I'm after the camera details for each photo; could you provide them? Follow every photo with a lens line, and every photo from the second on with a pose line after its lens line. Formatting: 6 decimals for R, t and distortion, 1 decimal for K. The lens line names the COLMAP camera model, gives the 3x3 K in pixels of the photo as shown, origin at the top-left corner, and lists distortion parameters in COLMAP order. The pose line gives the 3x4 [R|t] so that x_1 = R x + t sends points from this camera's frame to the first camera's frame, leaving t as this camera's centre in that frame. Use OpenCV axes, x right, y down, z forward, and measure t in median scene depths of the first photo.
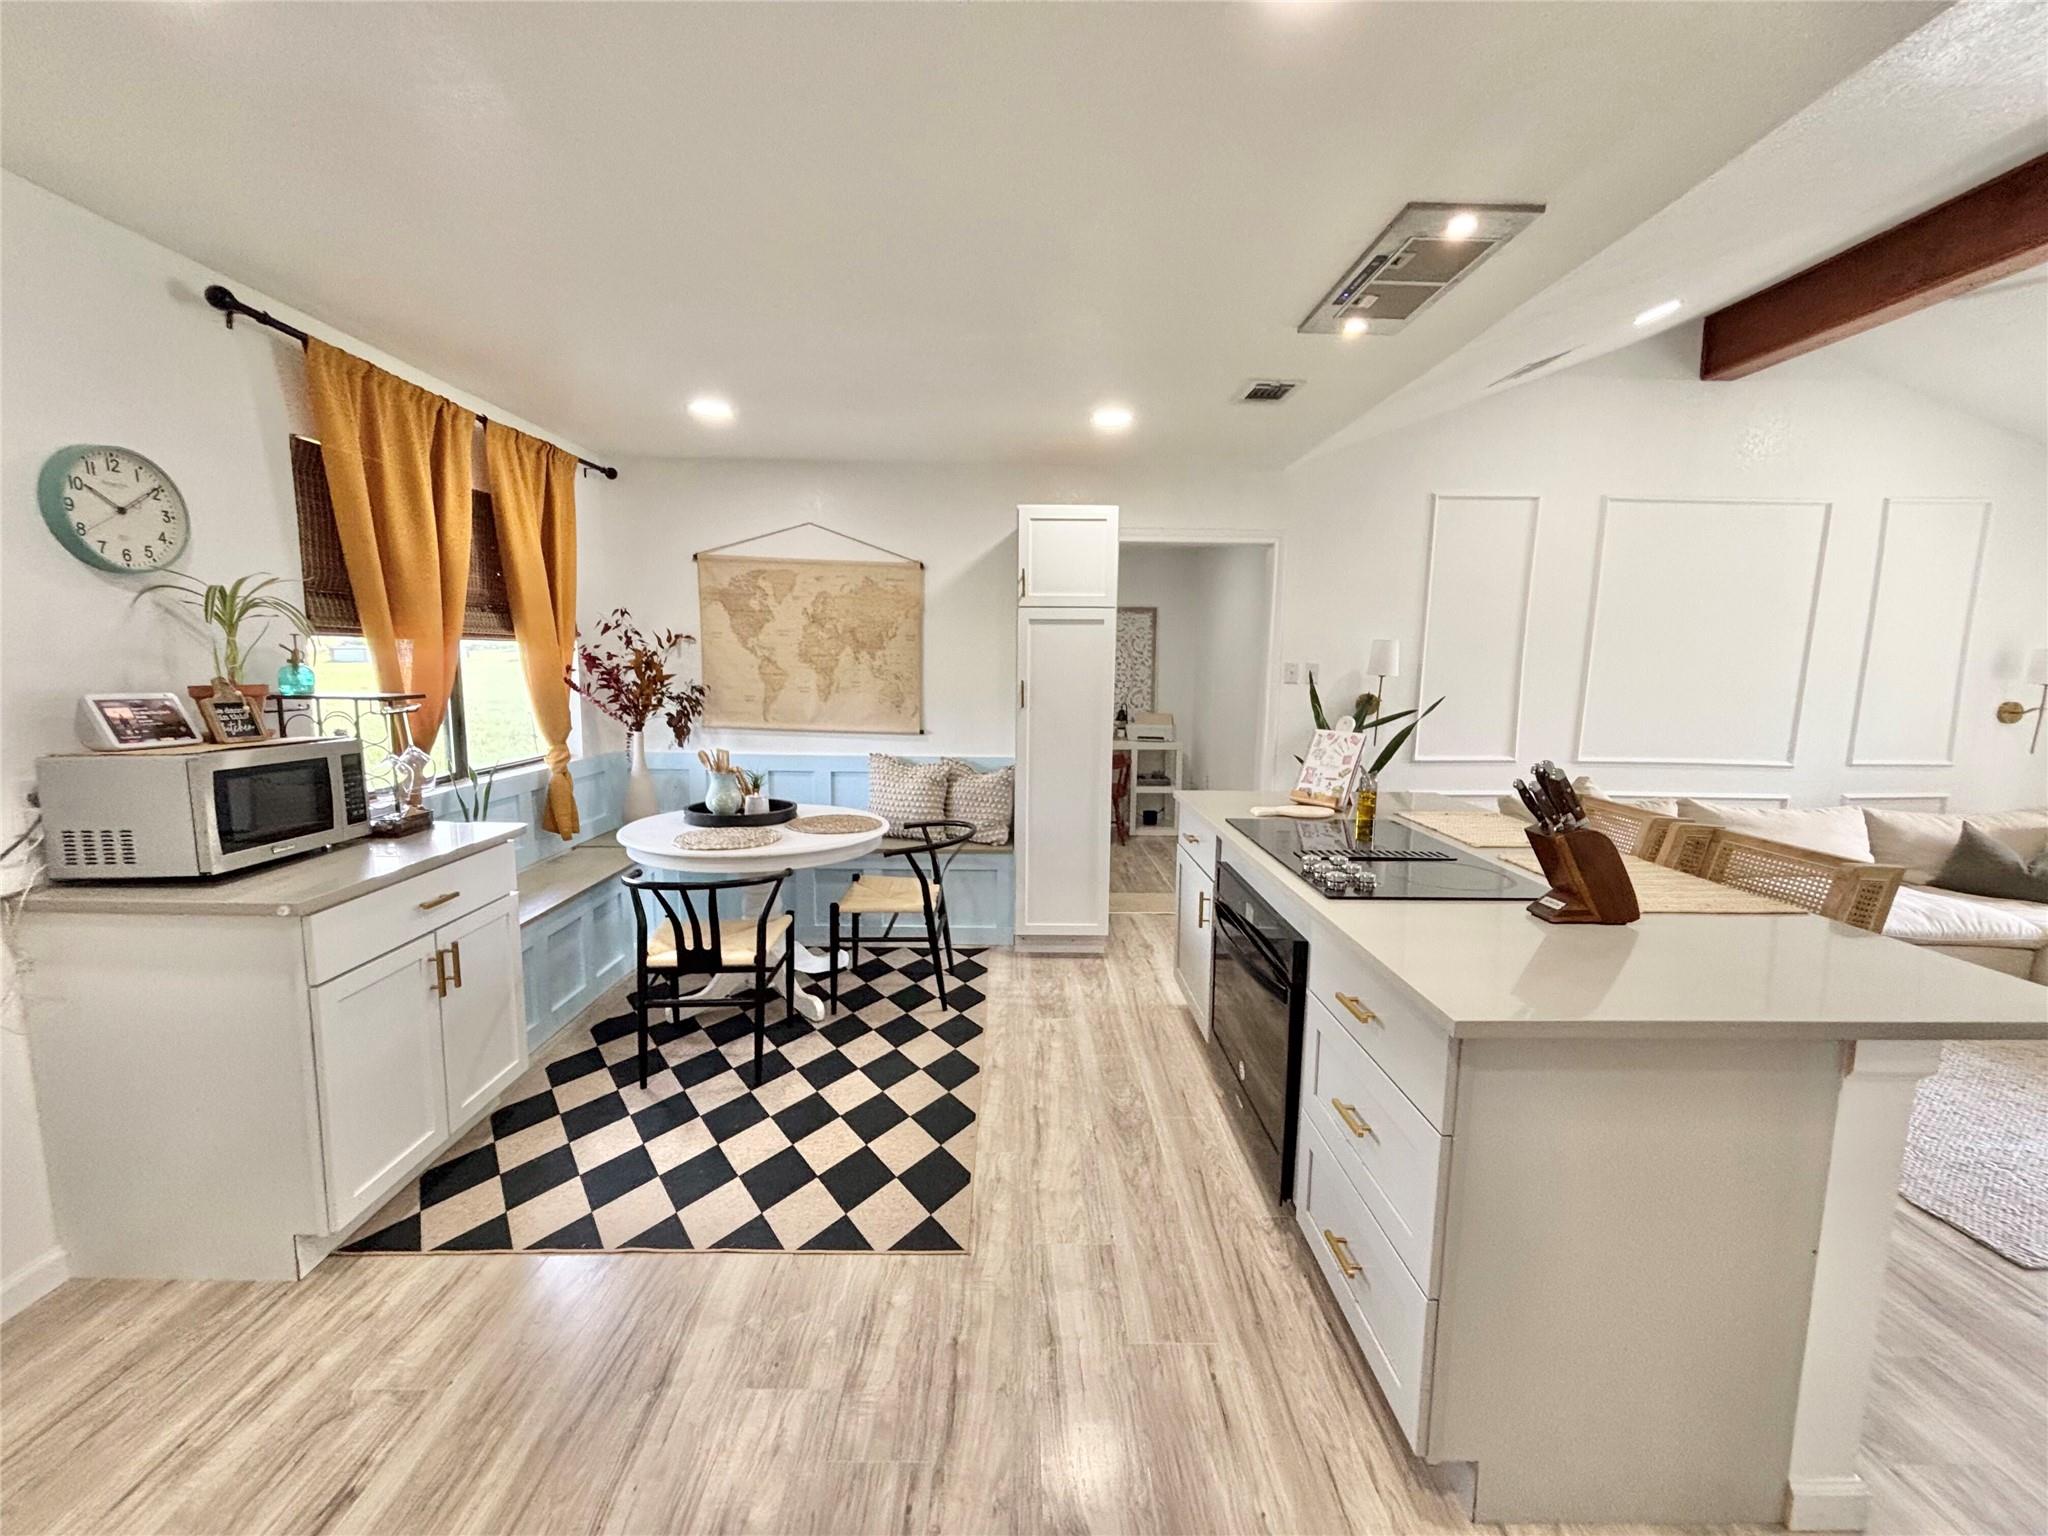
lens RADIAL K [[821.0, 0, 1021.8], [0, 821.0, 759.5], [0, 0, 1]] dist [0.002336, -0.000605]
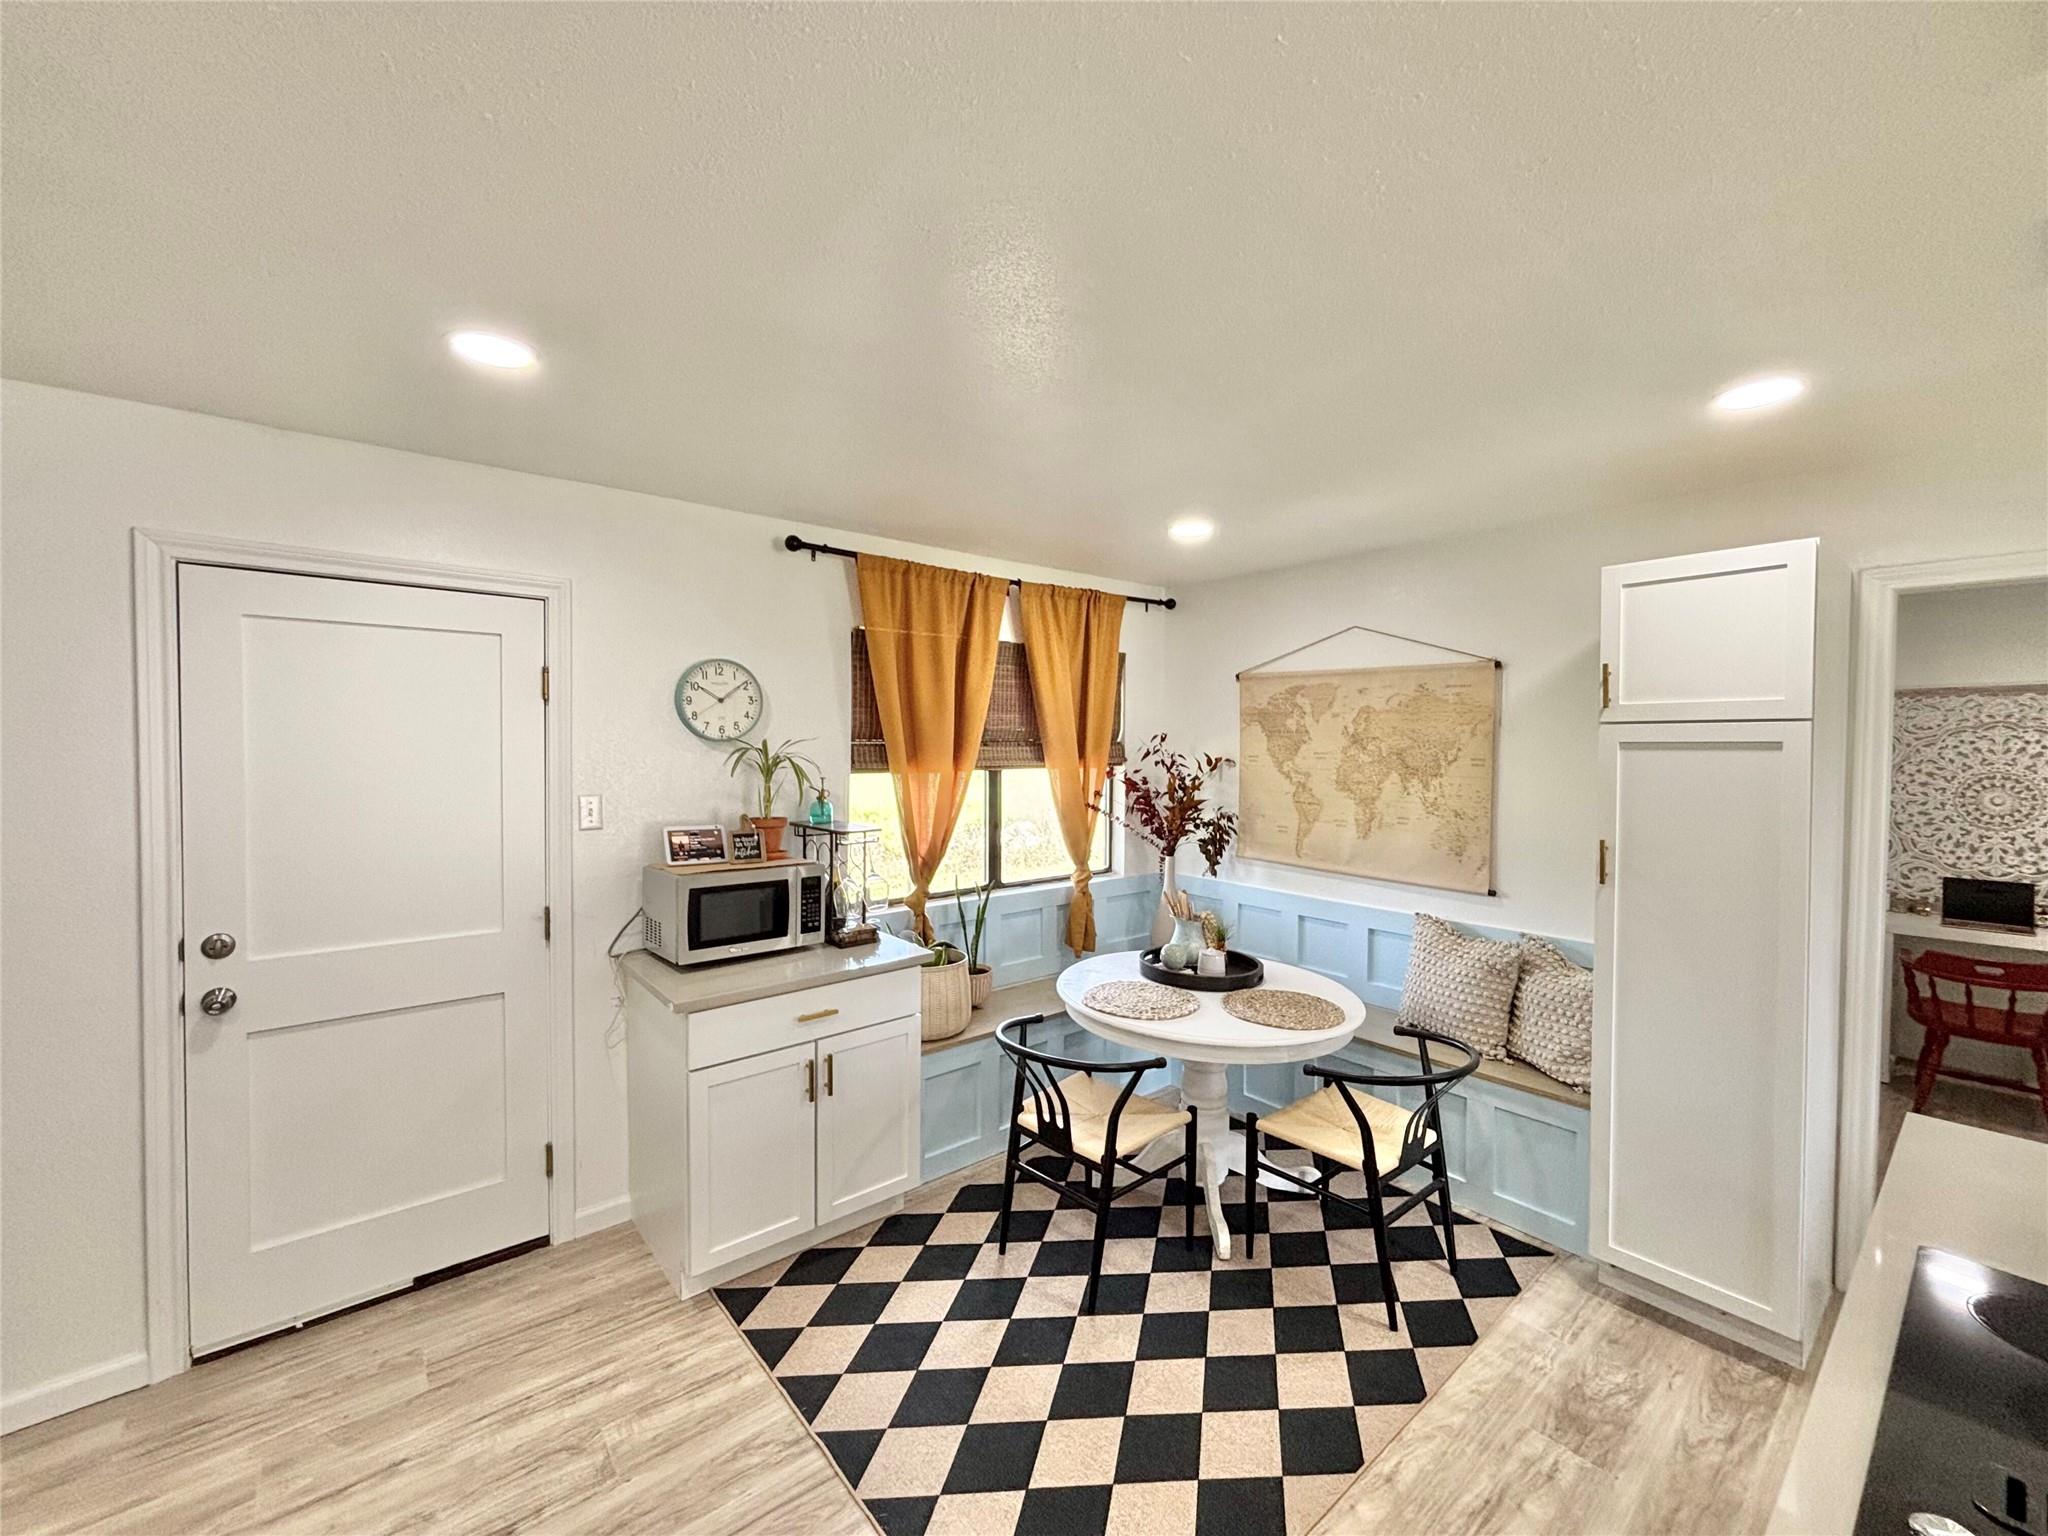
lens RADIAL K [[821.0, 0, 1022.0], [0, 821.0, 760.6], [0, 0, 1]] dist [0.002336, -0.000605]
pose [[0.626245, 0.005469, -0.779607, 0.219571], [-0.089832, 0.993821, -0.065188, -0.079452], [0.774434, 0.110857, 0.622867, 0.275085]]
